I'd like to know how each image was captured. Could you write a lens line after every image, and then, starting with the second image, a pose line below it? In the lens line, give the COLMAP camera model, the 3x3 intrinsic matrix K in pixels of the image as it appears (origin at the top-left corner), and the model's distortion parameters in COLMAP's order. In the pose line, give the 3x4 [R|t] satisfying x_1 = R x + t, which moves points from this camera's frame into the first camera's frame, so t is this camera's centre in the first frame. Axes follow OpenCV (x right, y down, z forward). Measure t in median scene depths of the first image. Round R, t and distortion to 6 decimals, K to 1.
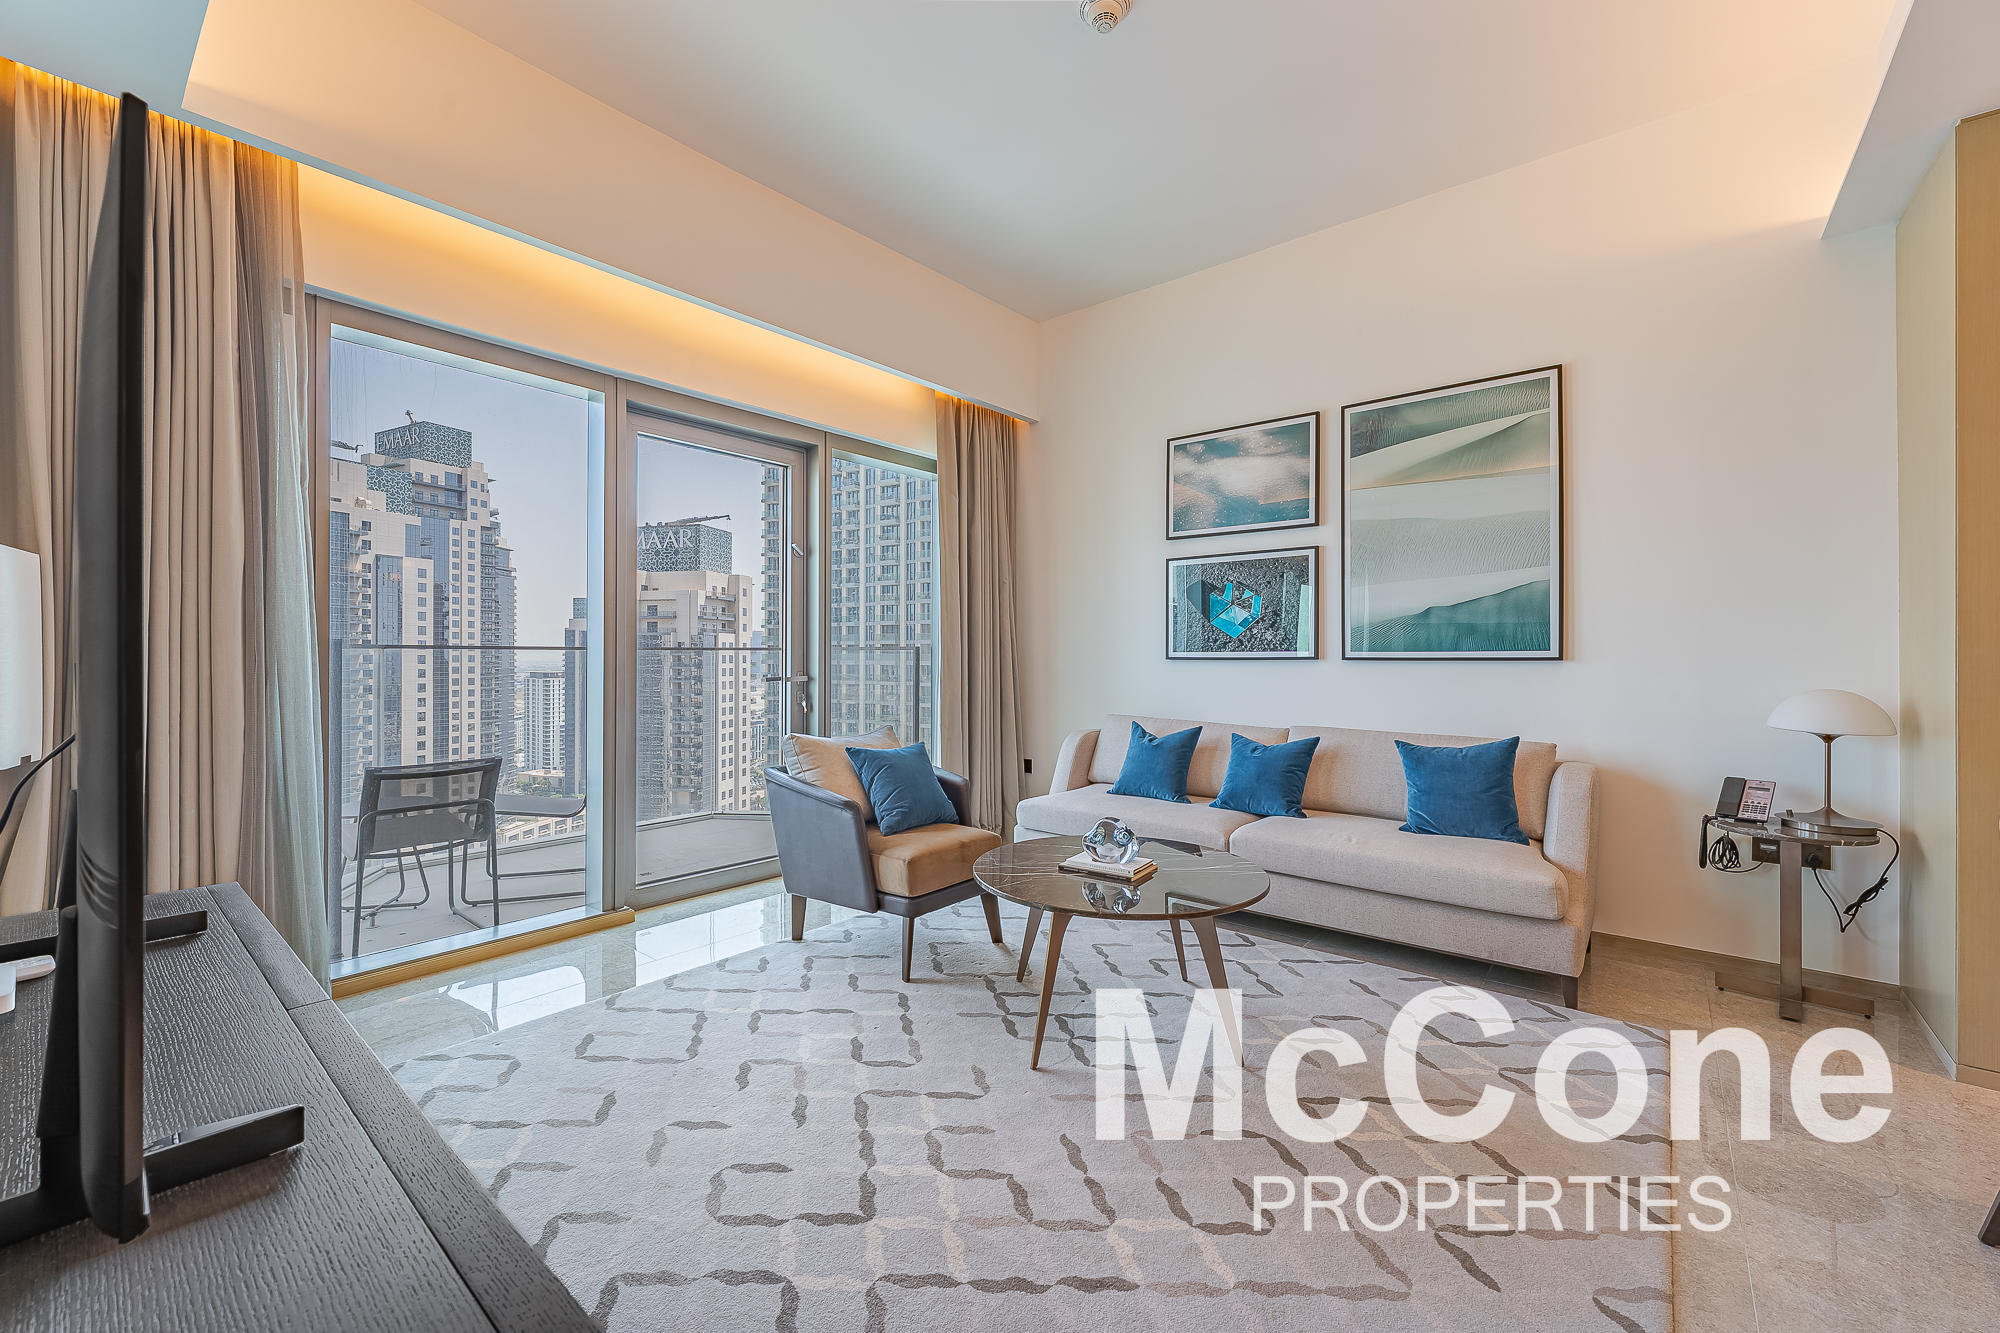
lens RADIAL K [[799.6, 0, 962.2], [0, 799.6, 654.9], [0, 0, 1]] dist [0.001950, -0.000529]
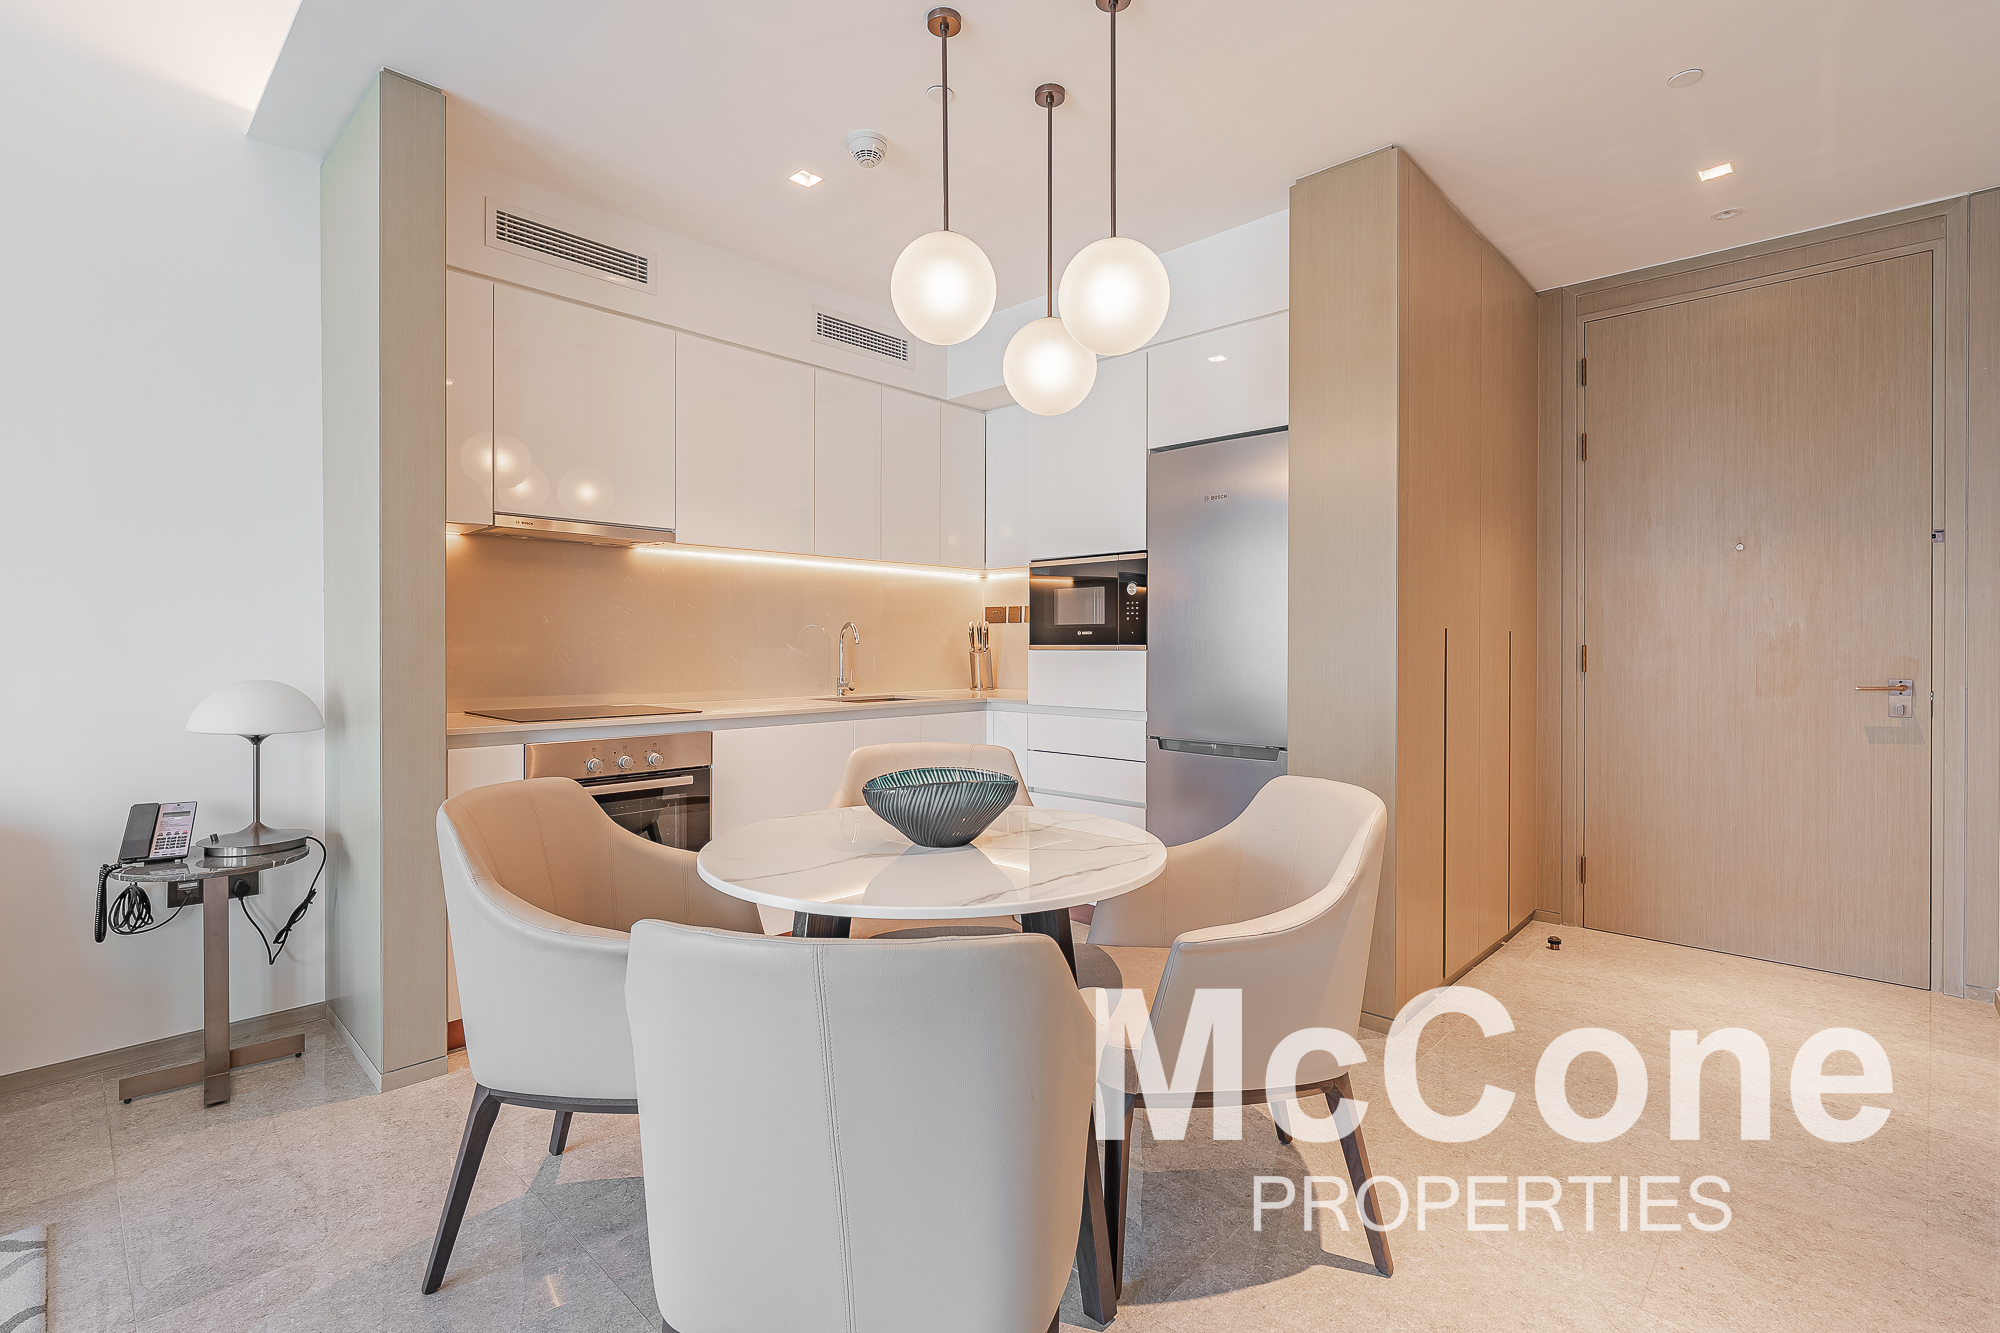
lens RADIAL K [[905.1, 0, 1018.5], [0, 905.1, 649.5], [0, 0, 1]] dist [-0.003164, -0.000341]
pose [[0.033458, -0.007614, 0.999411, 0.110825], [-0.004193, 0.999961, 0.007759, 0.000534], [-0.999431, -0.004450, 0.033425, 0.114981]]
